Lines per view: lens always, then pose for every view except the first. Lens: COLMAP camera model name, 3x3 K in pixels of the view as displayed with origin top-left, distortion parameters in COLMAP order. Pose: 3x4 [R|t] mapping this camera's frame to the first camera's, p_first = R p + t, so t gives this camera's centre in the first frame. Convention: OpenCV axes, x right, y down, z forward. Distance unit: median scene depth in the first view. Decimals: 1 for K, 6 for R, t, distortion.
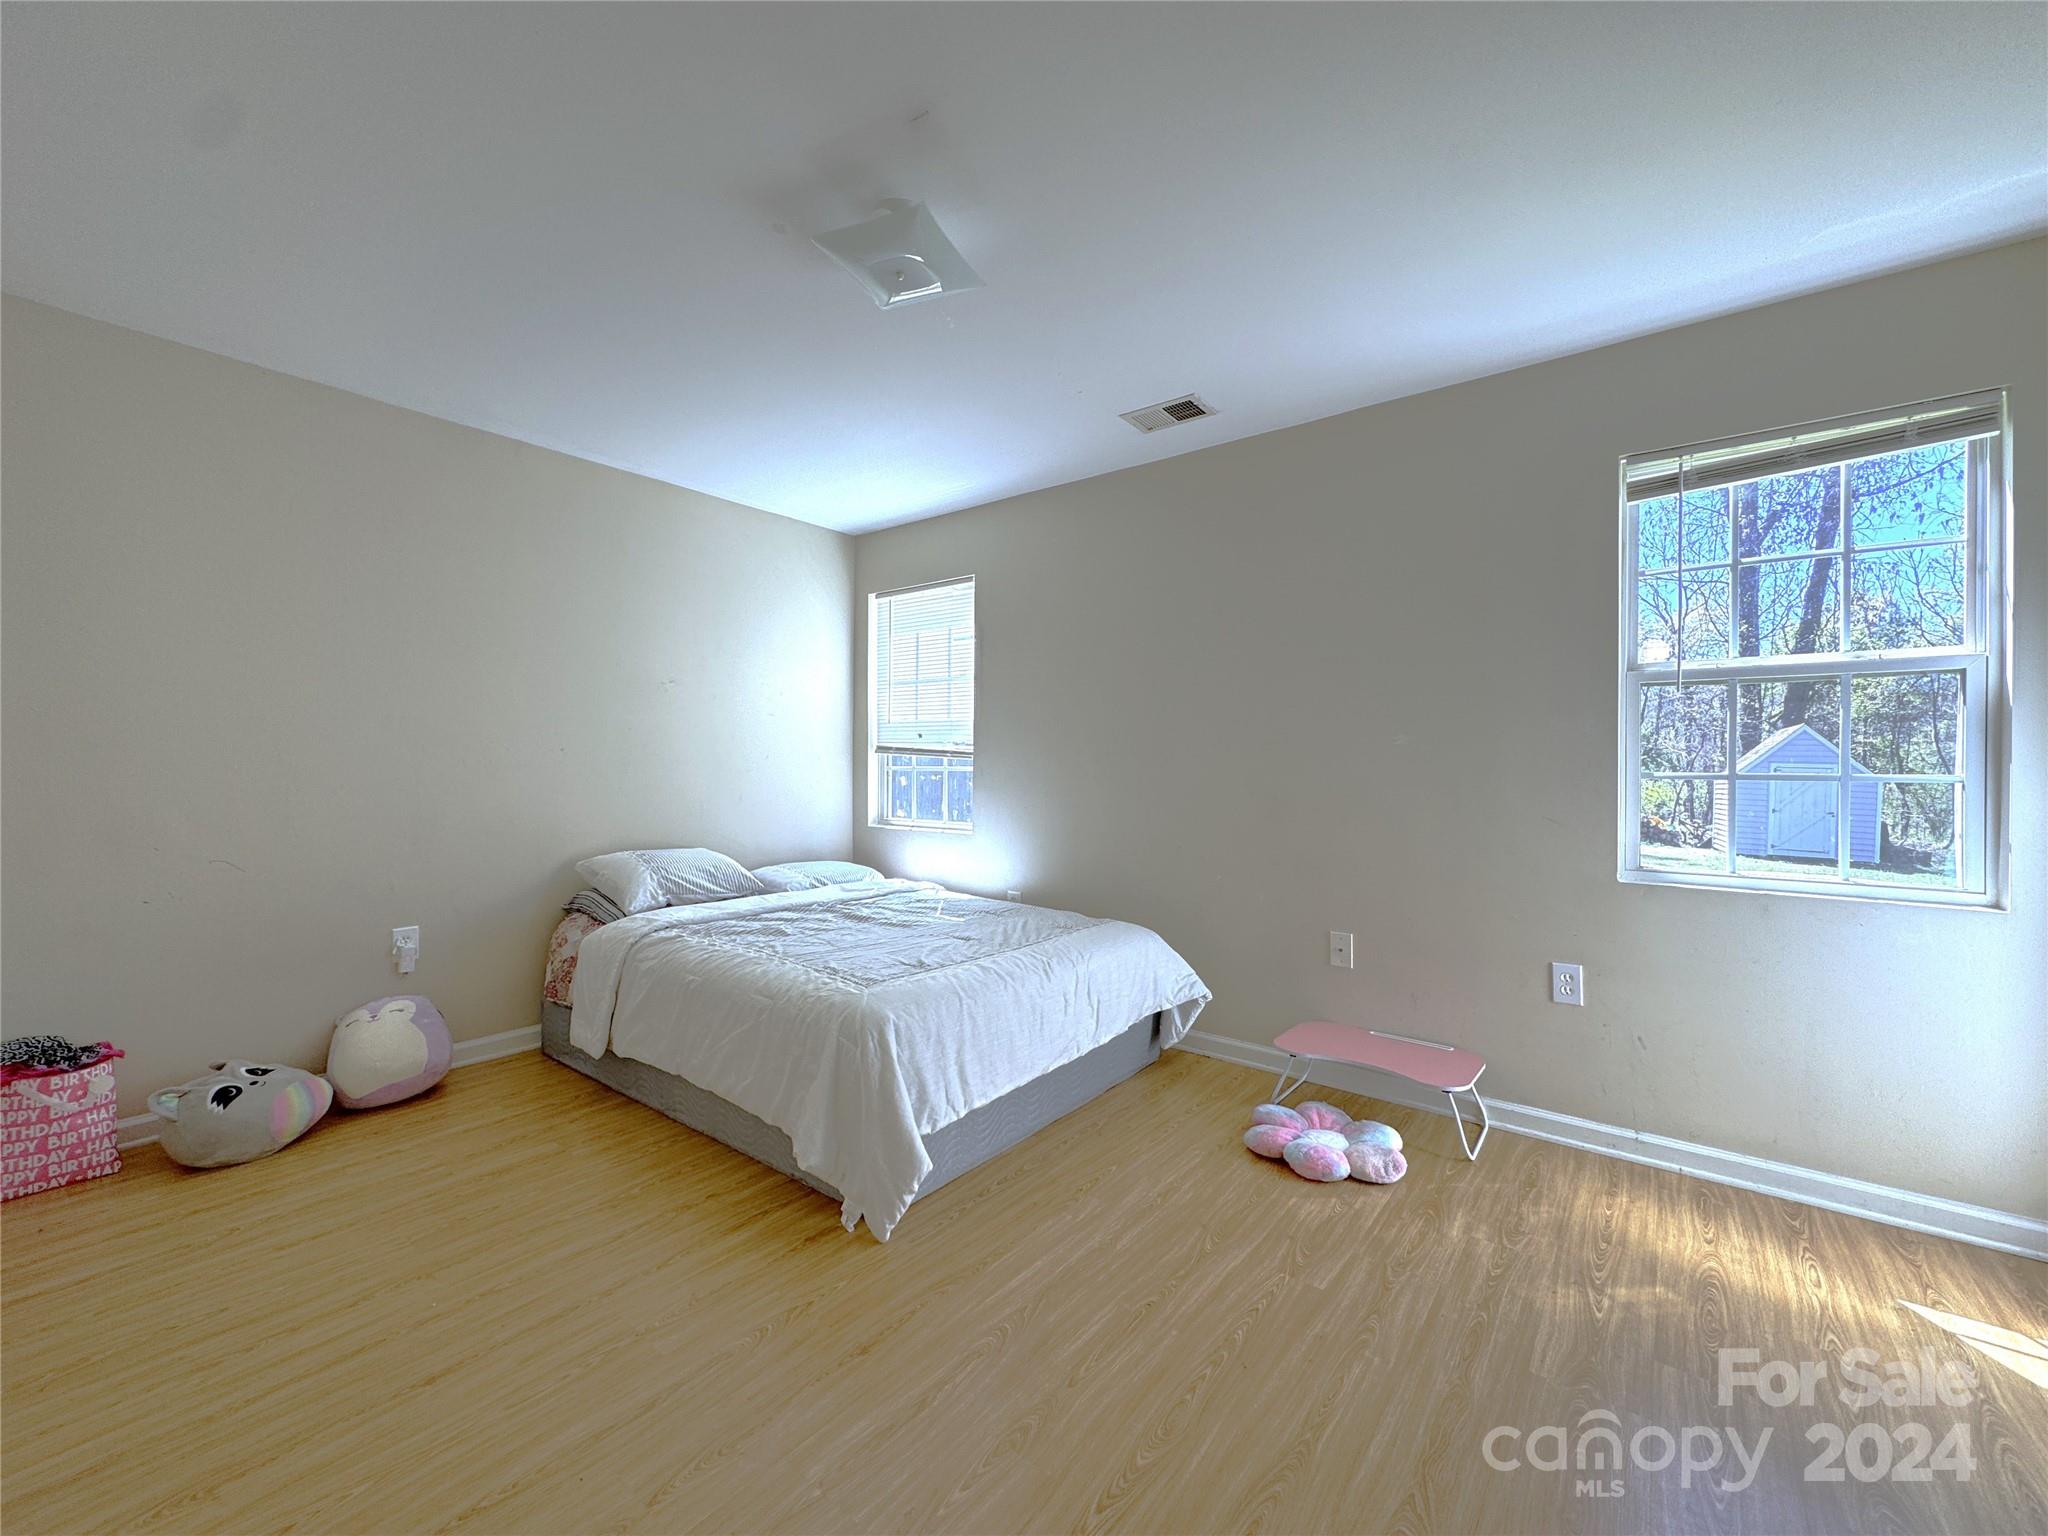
lens RADIAL K [[816.6, 0, 1024.0], [0, 816.6, 768.0], [0, 0, 1]] dist [-0.002405, 0.000672]
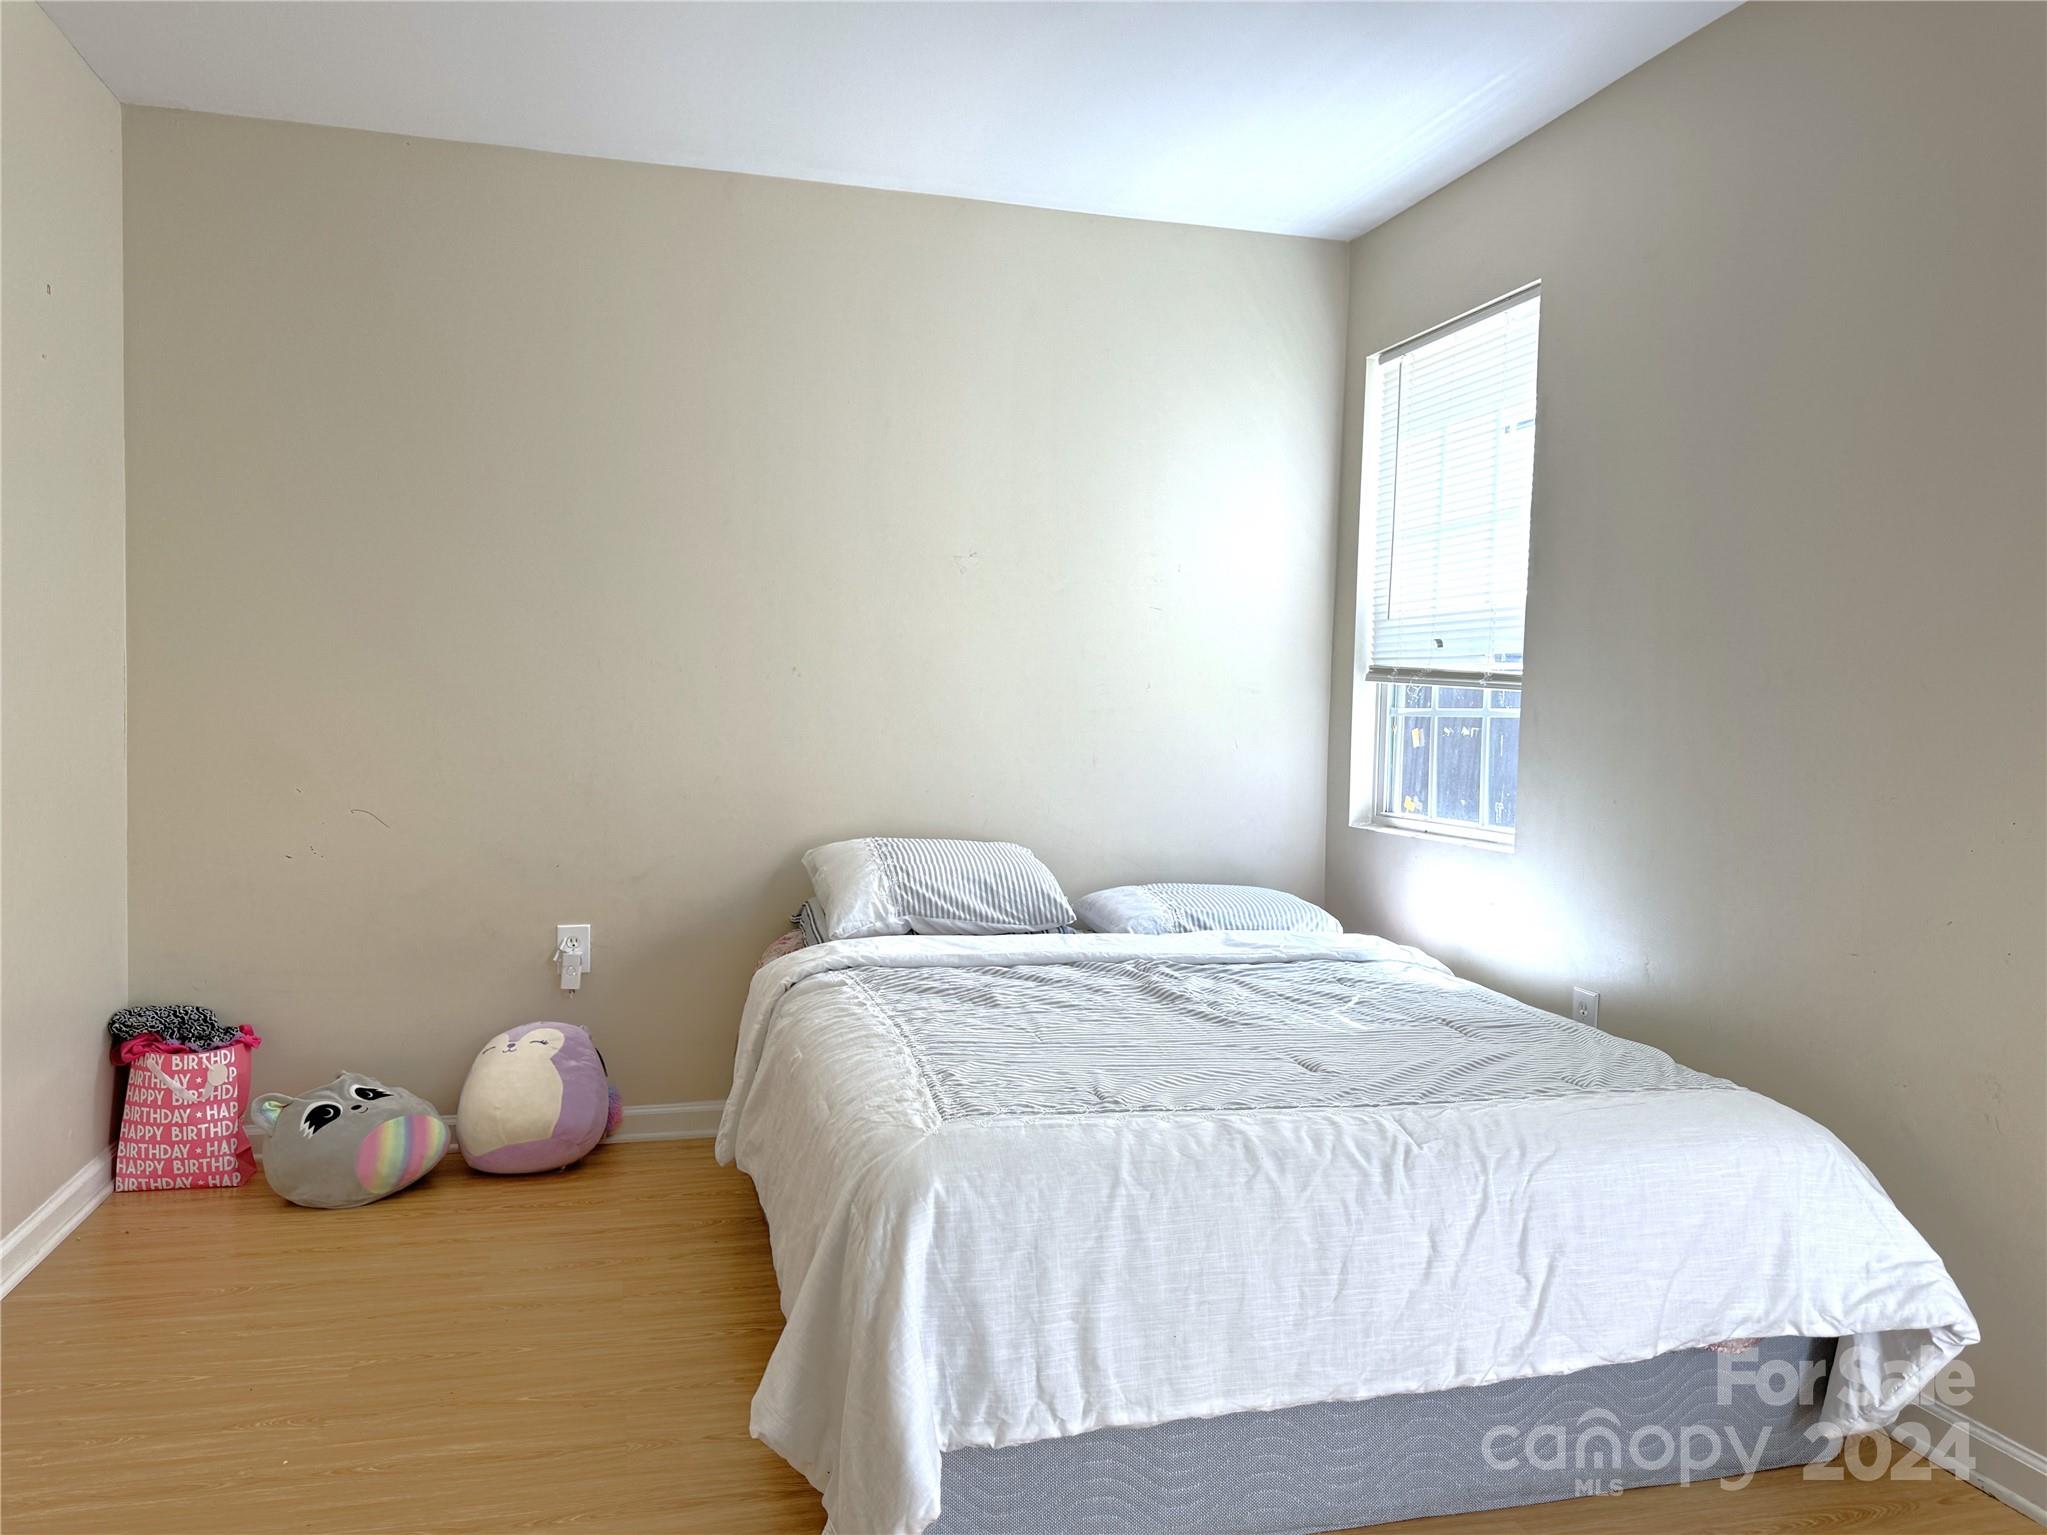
lens RADIAL K [[1472.5, 0, 1011.6], [0, 1472.5, 779.8], [0, 0, 1]] dist [0.098482, -0.152776]
pose [[0.798668, 0.040693, -0.600394, 0.358048], [-0.020233, 0.998963, 0.040792, 0.018386], [0.601432, -0.020431, 0.798663, 0.278891]]
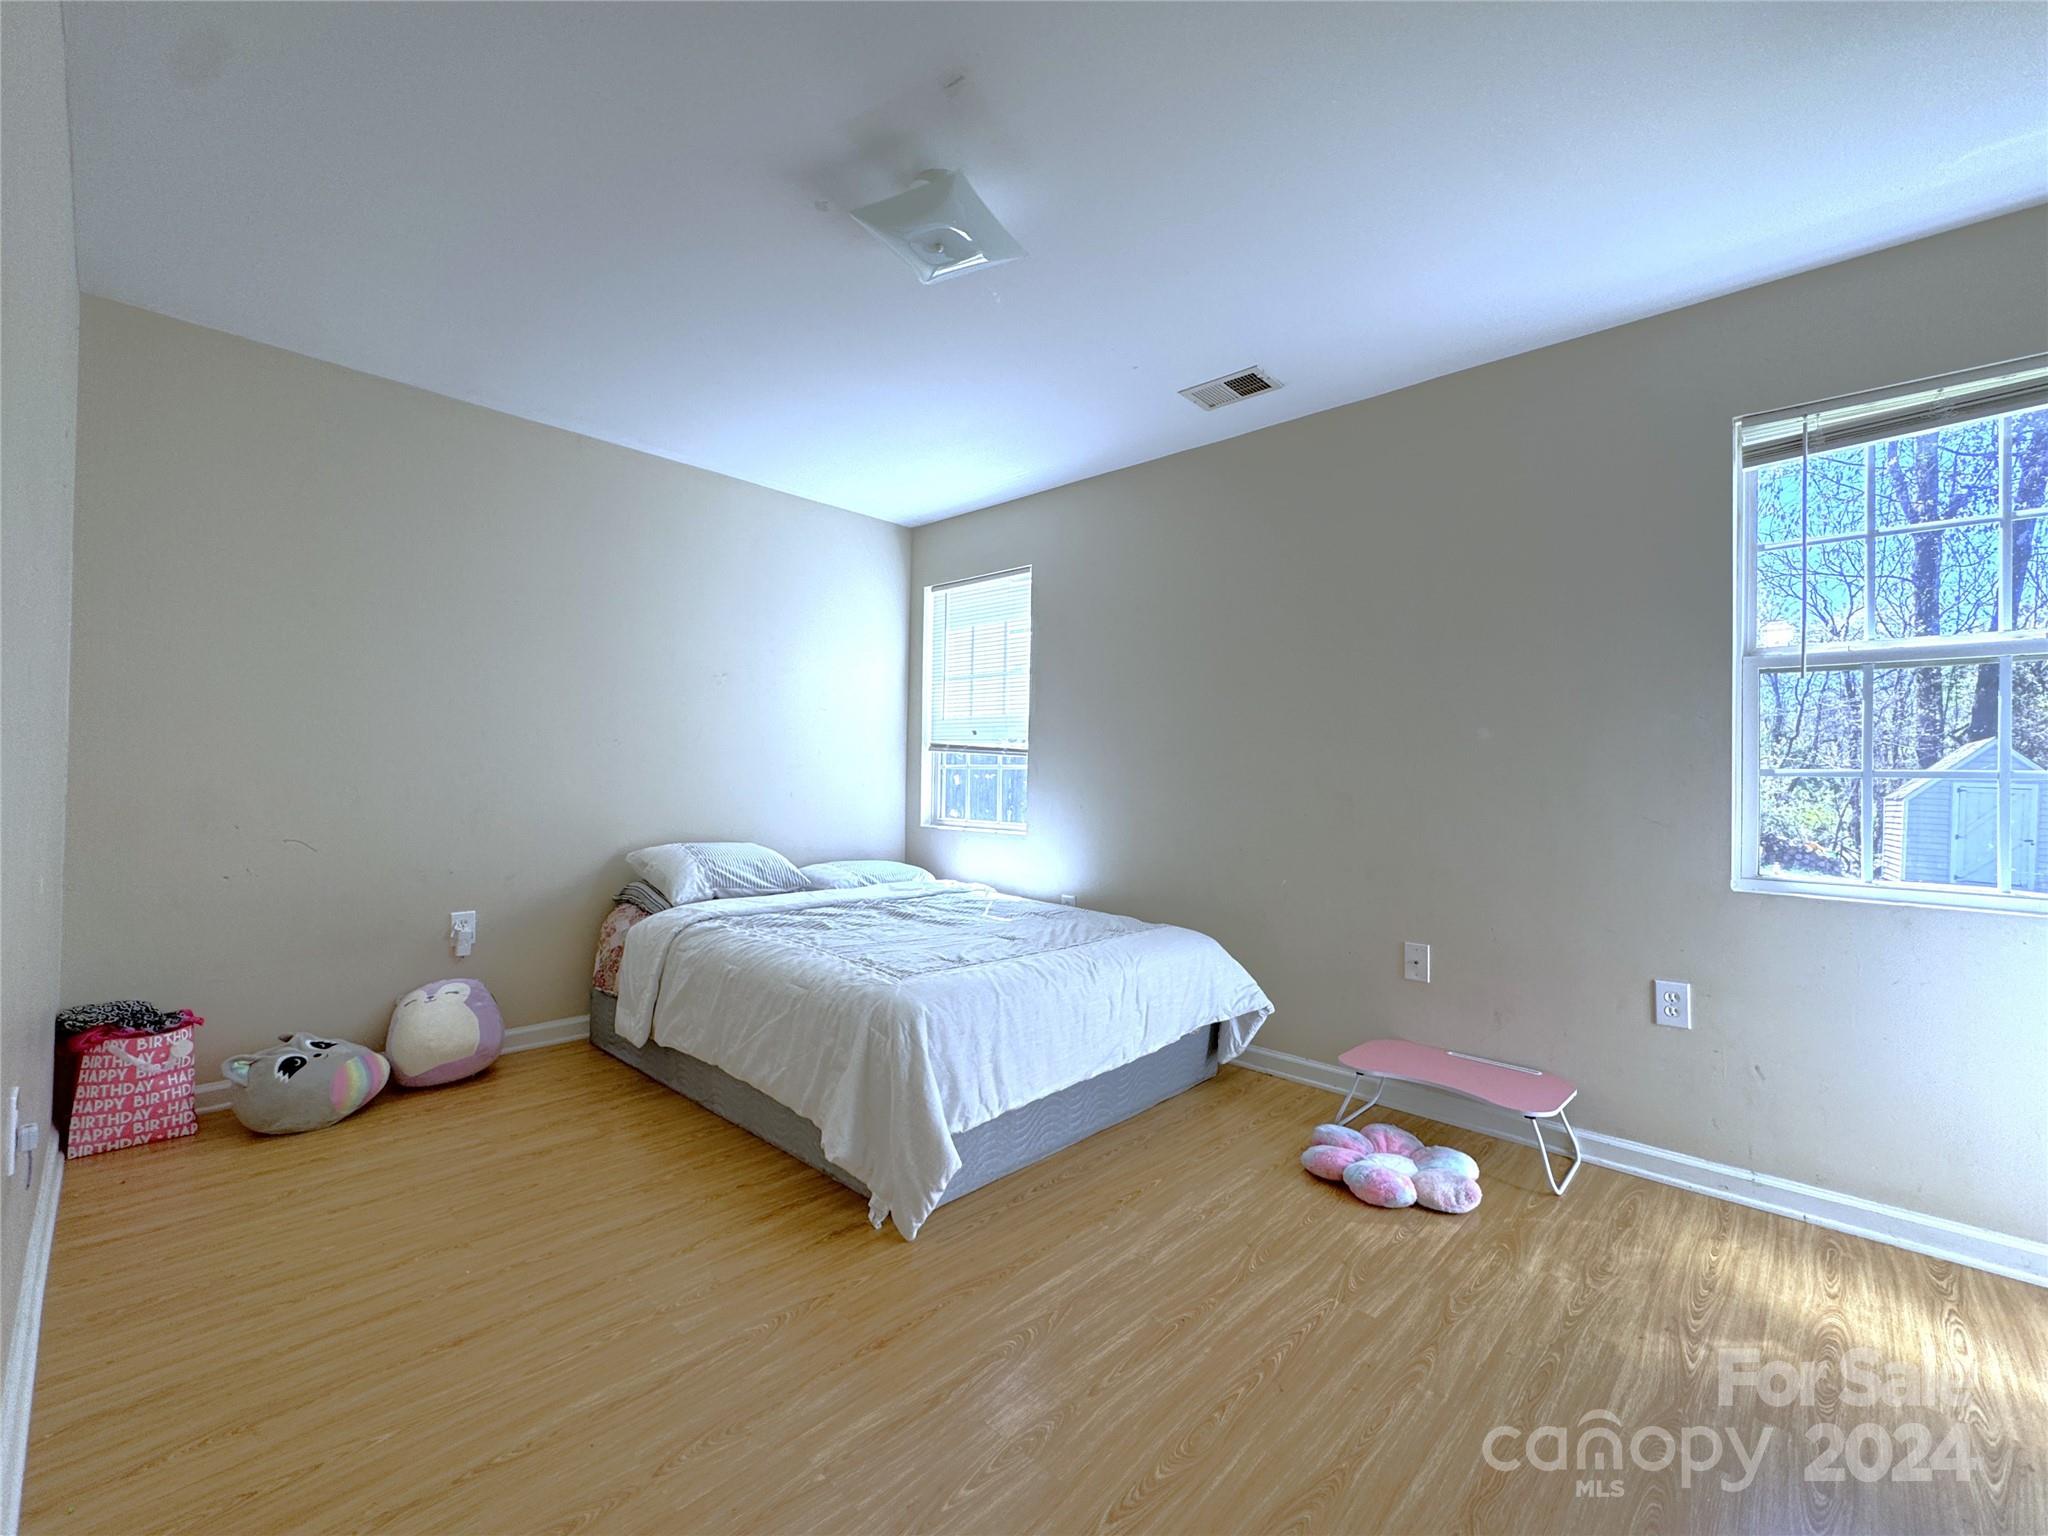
lens RADIAL K [[858.0, 0, 1024.0], [0, 858.0, 768.0], [0, 0, 1]] dist [-0.001513, -0.000314]
pose [[0.996045, 0.010950, -0.088168, 0.037824], [-0.012238, 0.999826, -0.014076, 0.028409], [0.087998, 0.015099, 0.996006, -0.006467]]
